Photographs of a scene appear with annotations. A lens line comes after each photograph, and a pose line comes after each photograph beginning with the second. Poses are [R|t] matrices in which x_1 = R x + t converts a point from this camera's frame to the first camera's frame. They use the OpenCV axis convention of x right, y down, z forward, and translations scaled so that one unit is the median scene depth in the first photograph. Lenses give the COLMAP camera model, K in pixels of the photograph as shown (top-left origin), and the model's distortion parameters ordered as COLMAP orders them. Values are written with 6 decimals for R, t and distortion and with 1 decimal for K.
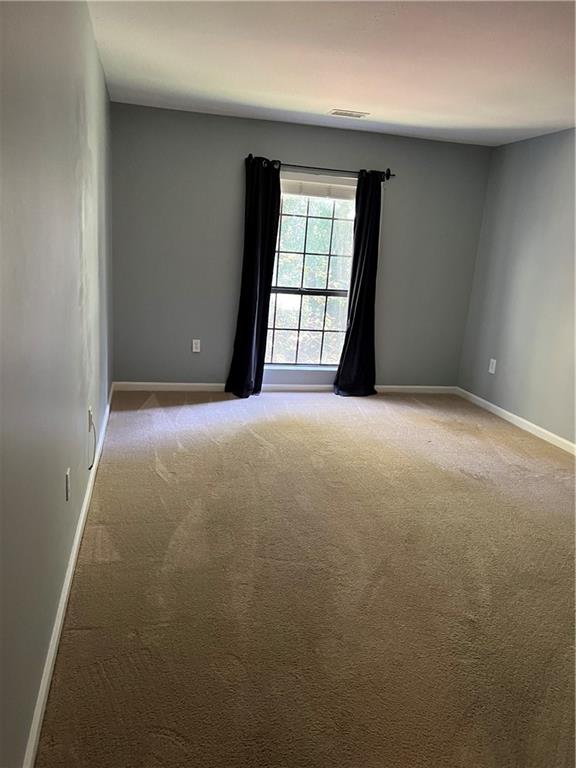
lens RADIAL K [[581.2, 0, 284.6], [0, 581.2, 388.1], [0, 0, 1]] dist [0.018935, -0.030217]
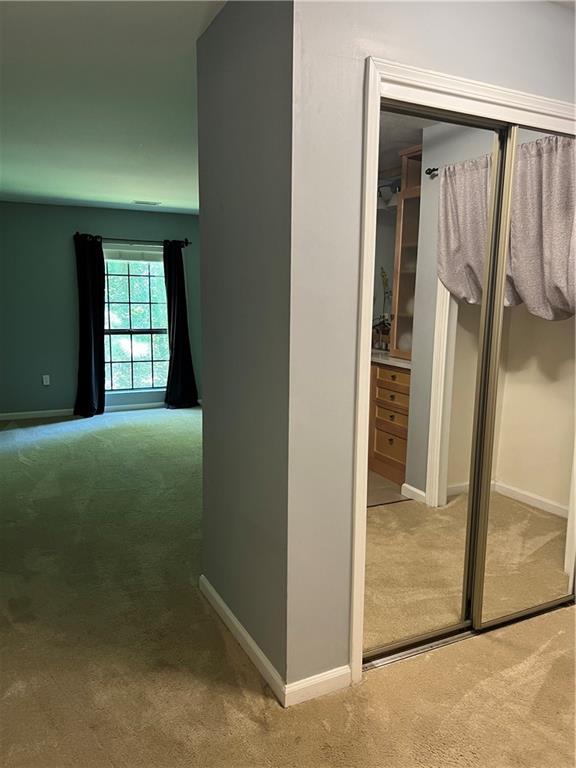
lens RADIAL K [[581.2, 0, 294.7], [0, 581.2, 381.3], [0, 0, 1]] dist [0.018935, -0.030217]
pose [[0.965930, -0.096908, 0.239973, 0.064073], [0.118848, 0.989791, -0.078676, 0.091795], [-0.229899, 0.104516, 0.967586, -0.339510]]
